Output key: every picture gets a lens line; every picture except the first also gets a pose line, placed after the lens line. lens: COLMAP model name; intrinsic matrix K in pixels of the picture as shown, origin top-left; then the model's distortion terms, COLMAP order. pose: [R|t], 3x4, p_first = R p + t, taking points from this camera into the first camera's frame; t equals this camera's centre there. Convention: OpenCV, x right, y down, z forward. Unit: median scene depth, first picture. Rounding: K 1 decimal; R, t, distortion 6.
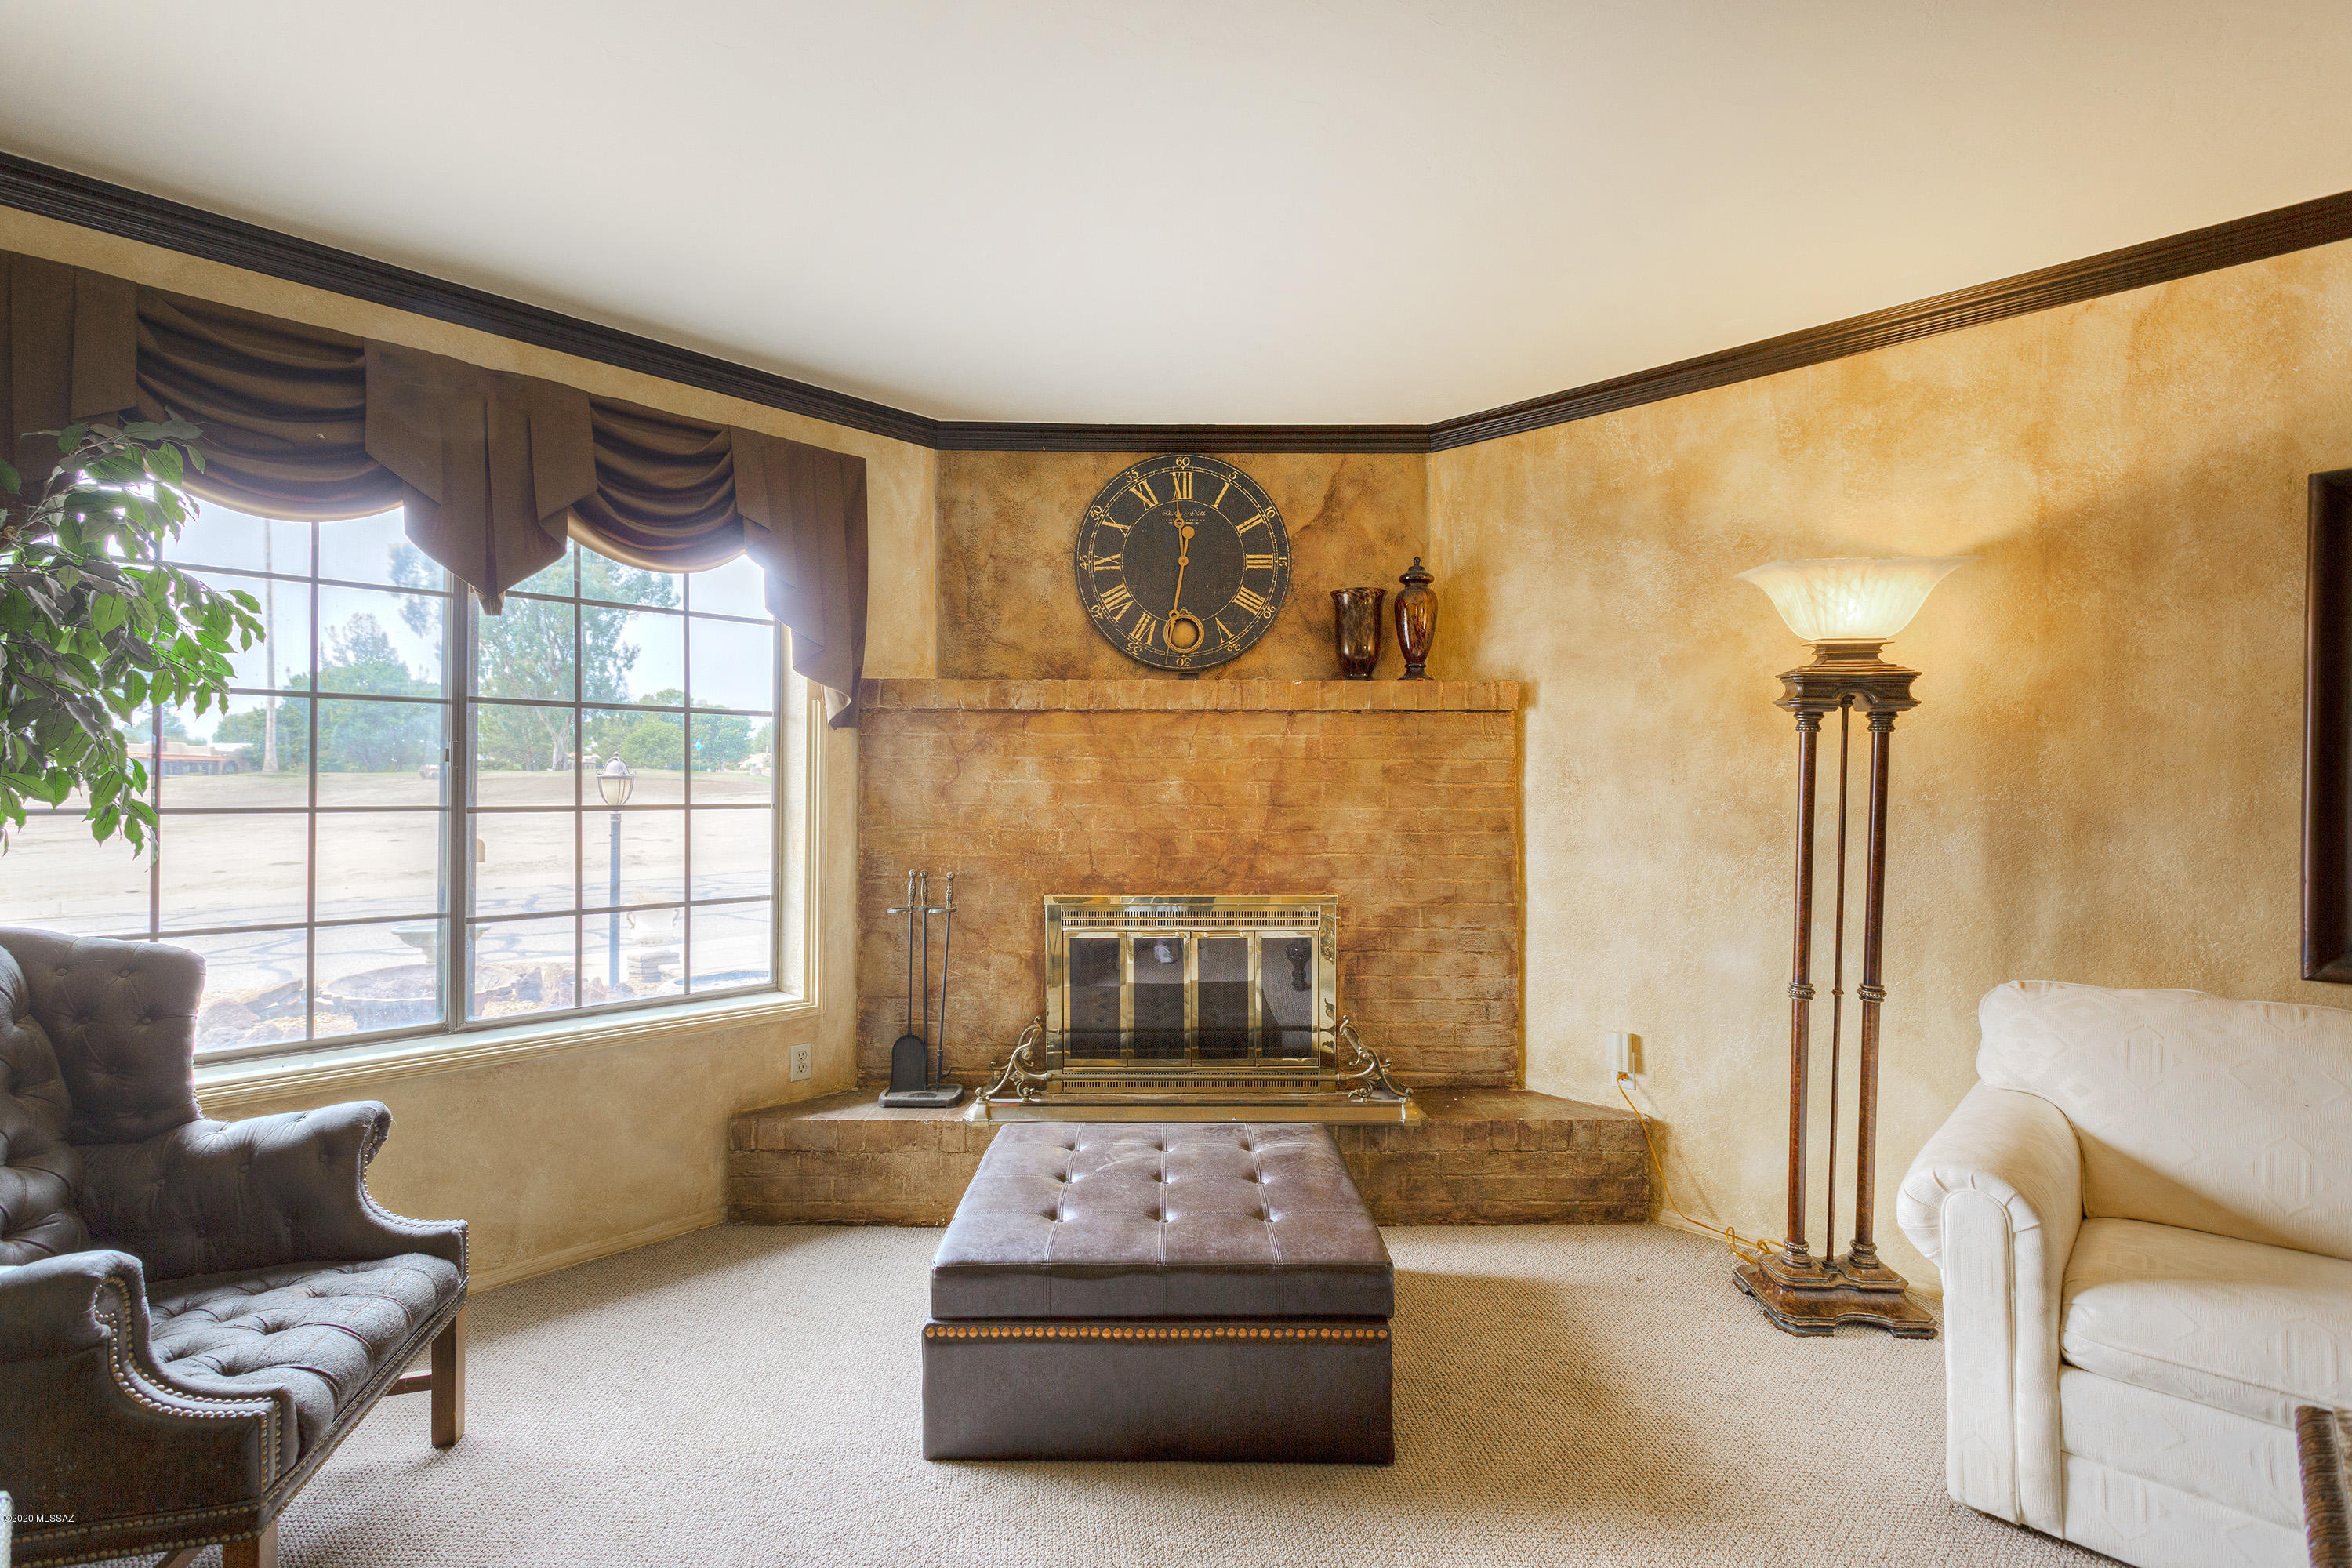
lens RADIAL K [[1091.3, 0, 1163.2], [0, 1091.3, 784.7], [0, 0, 1]] dist [0.004142, 0.001239]
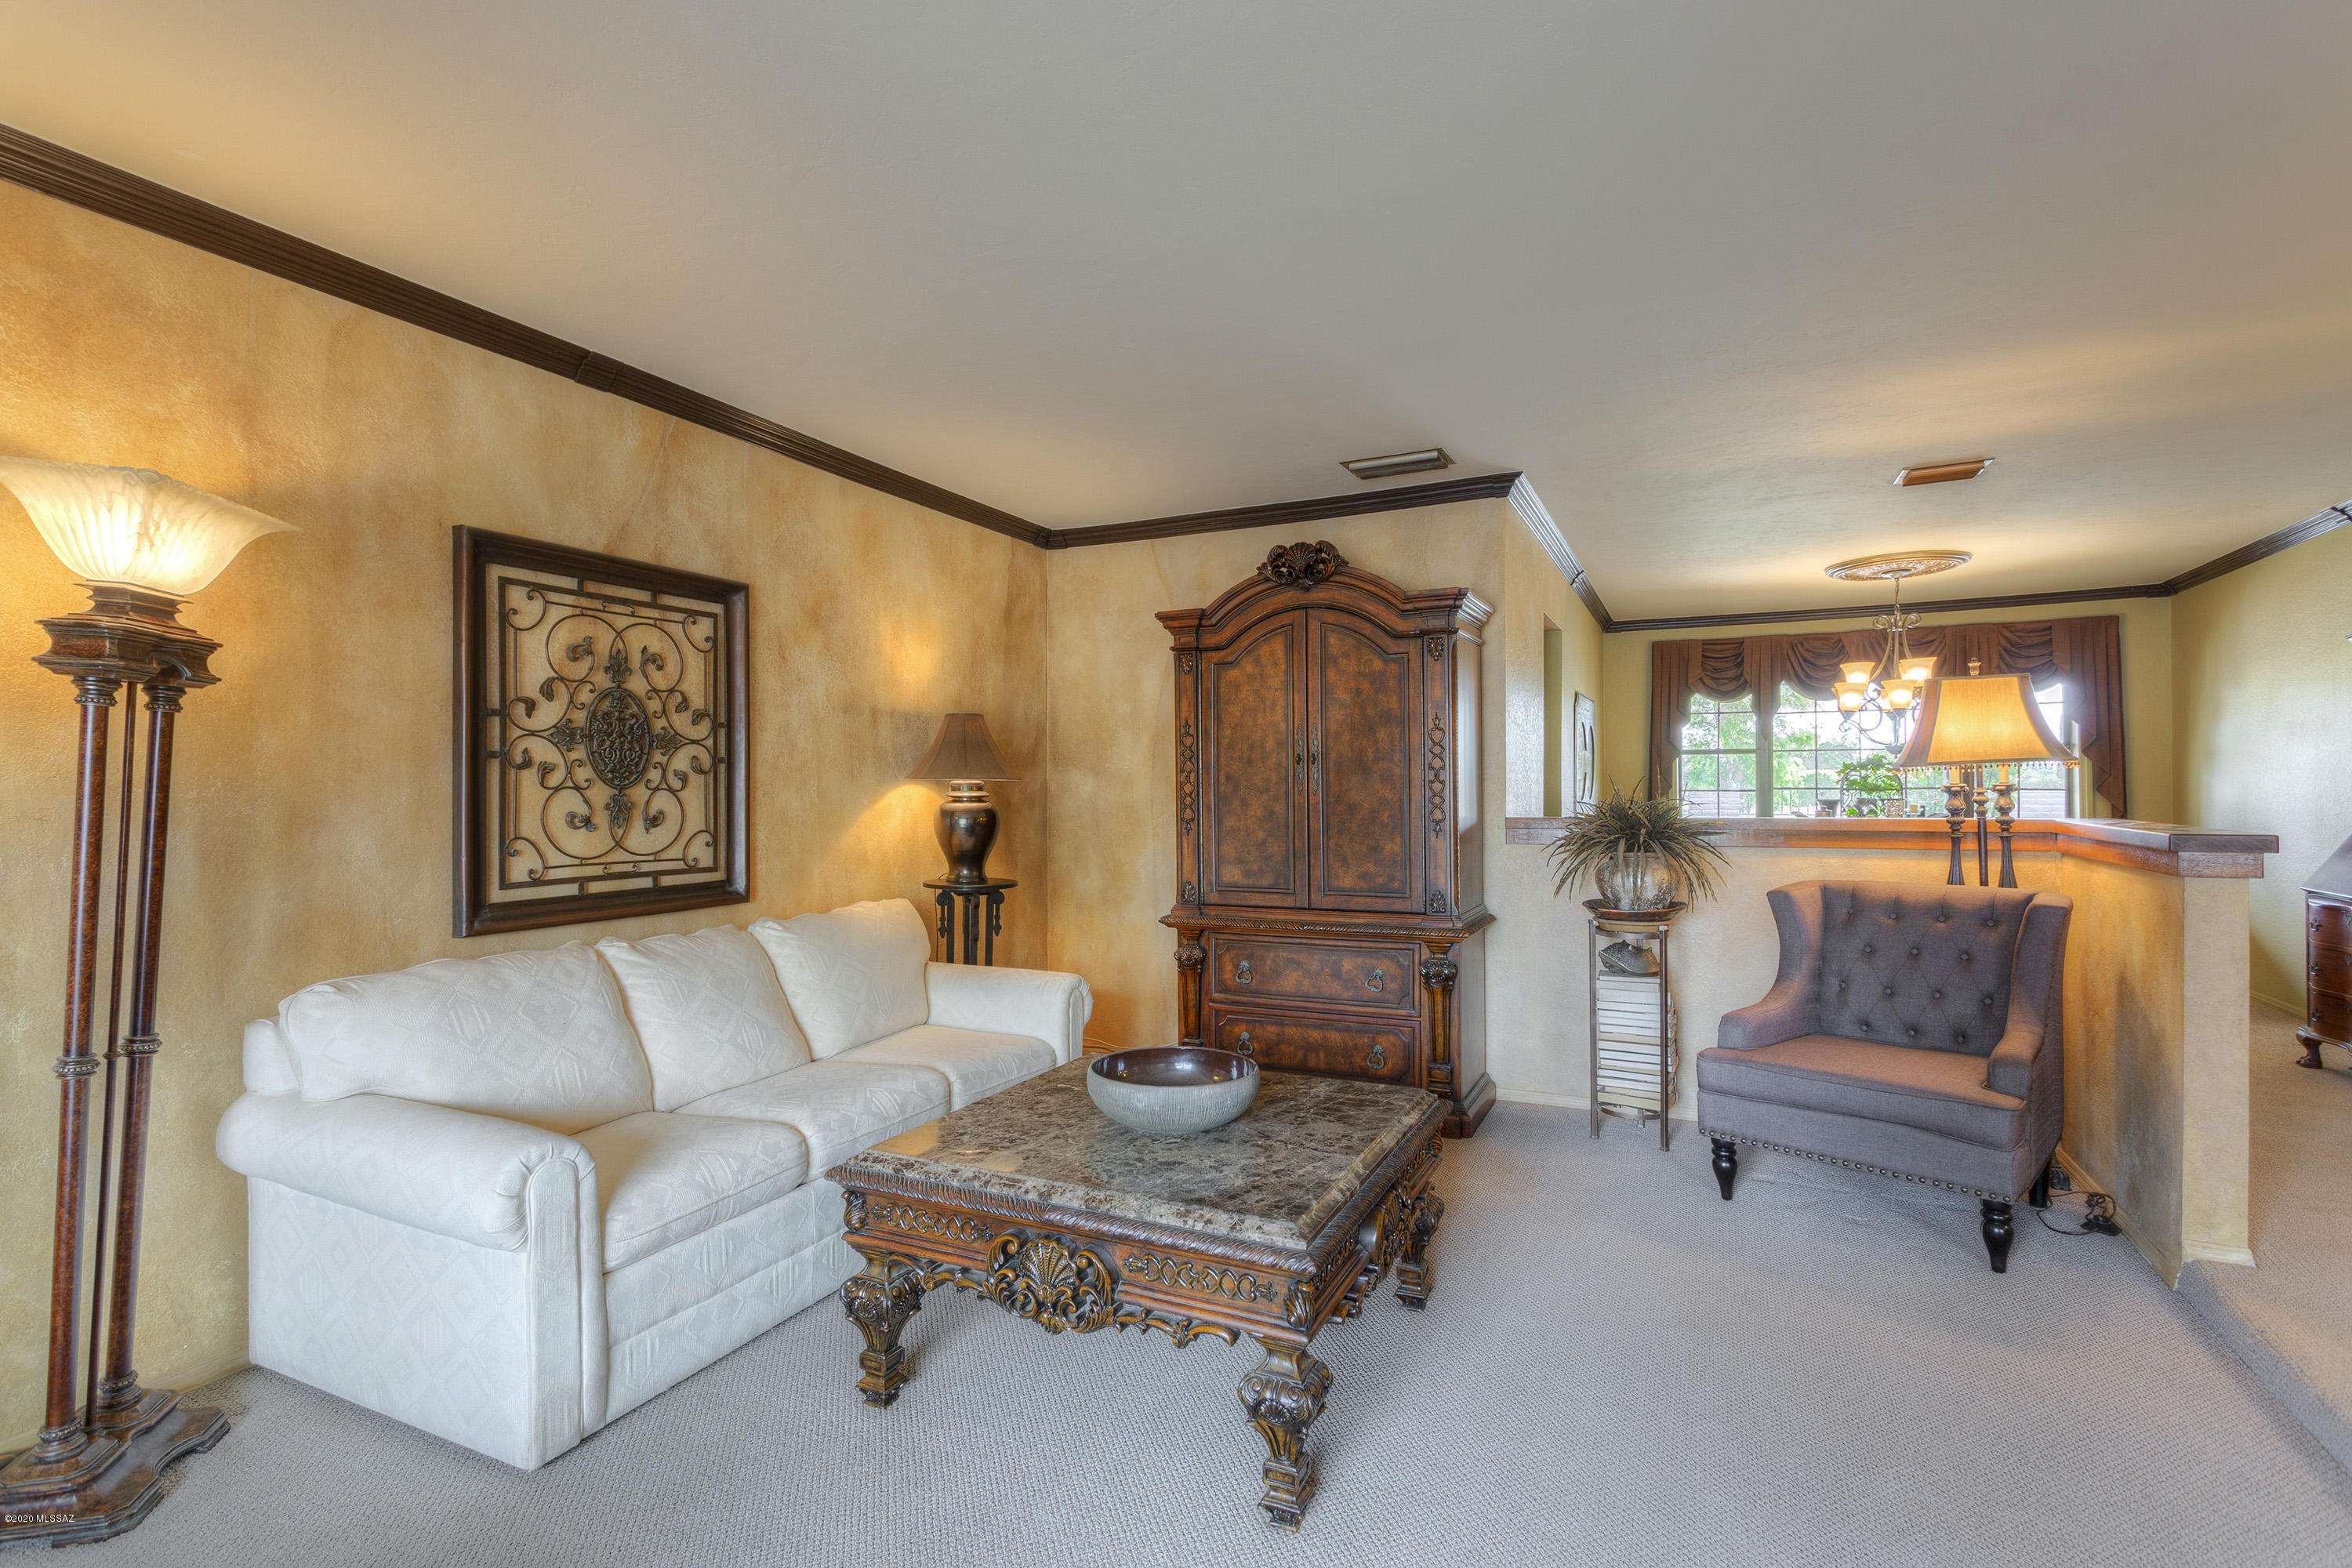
lens RADIAL K [[1126.7, 0, 1171.8], [0, 1126.7, 784.7], [0, 0, 1]] dist [0.002258, 0.000582]
pose [[-0.313727, -0.004012, 0.949505, -0.289453], [0.003725, 0.999978, 0.005456, 0.002451], [-0.949506, 0.005249, -0.313705, 0.463300]]
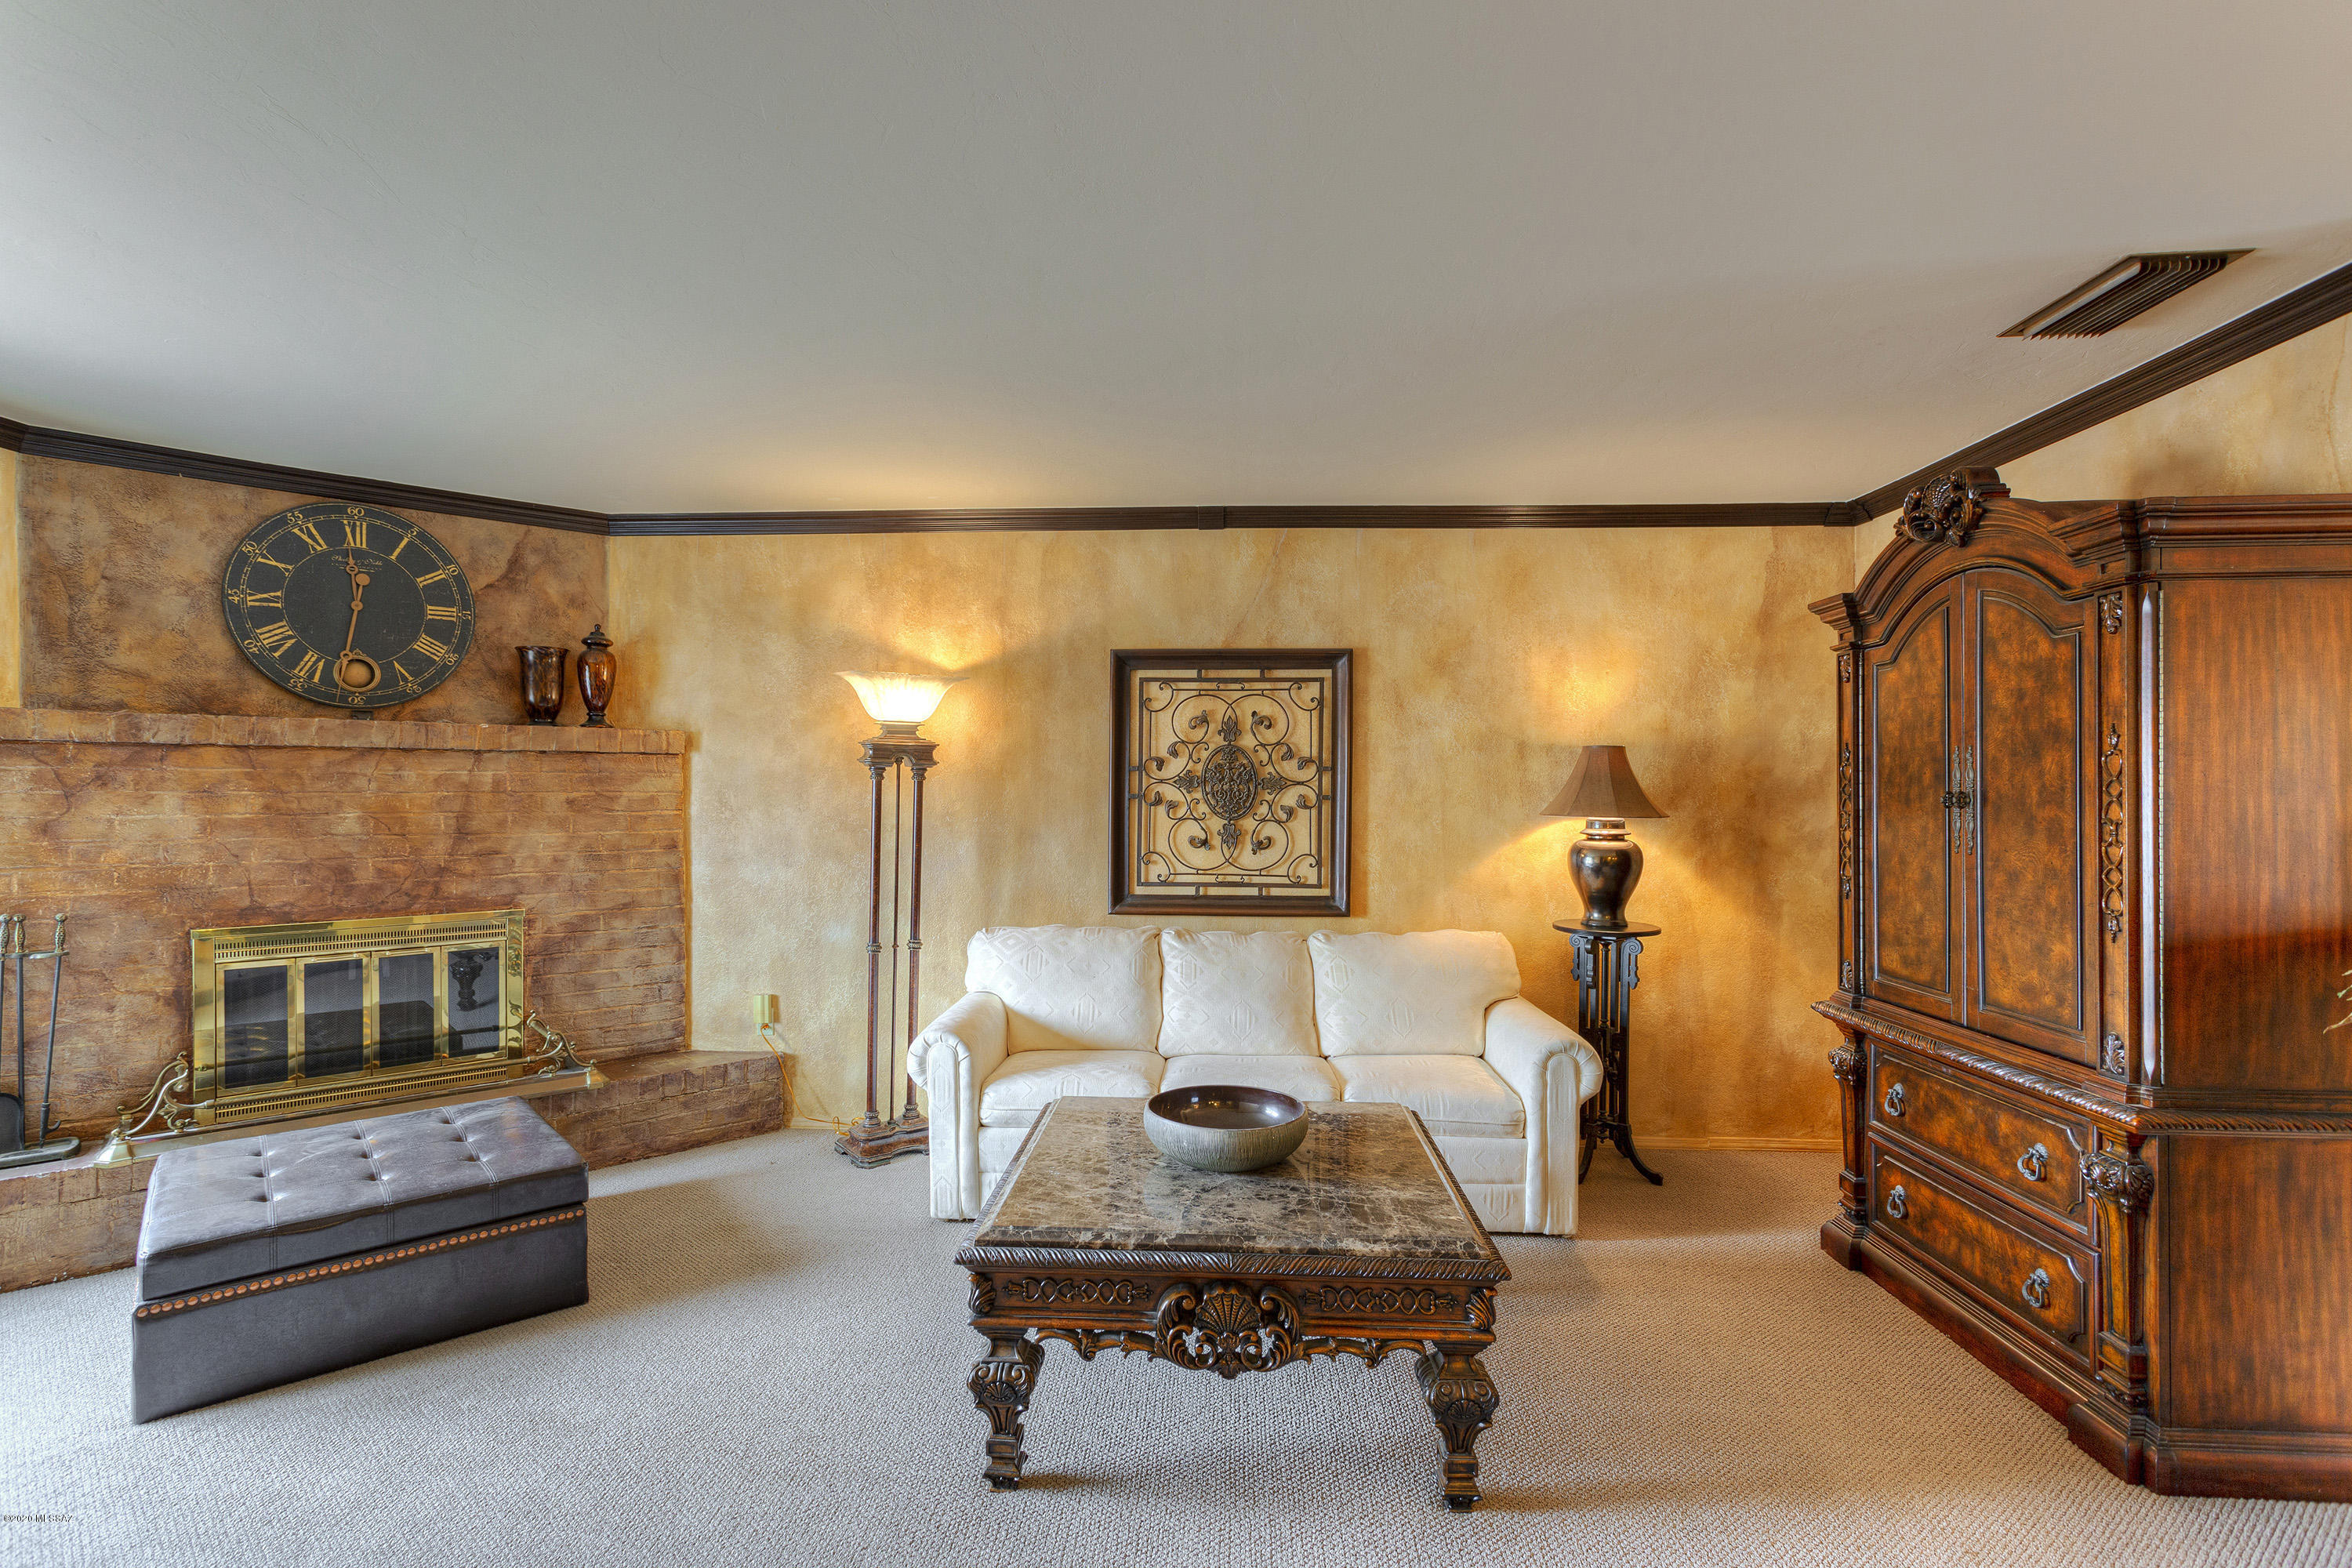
lens RADIAL K [[1107.6, 0, 1165.9], [0, 1107.6, 791.2], [0, 0, 1]] dist [0.001858, 0.001785]
pose [[0.755670, -0.002766, 0.654947, -0.106467], [0.000548, 0.999993, 0.003590, -0.030928], [-0.654952, -0.002354, 0.755666, -0.375665]]
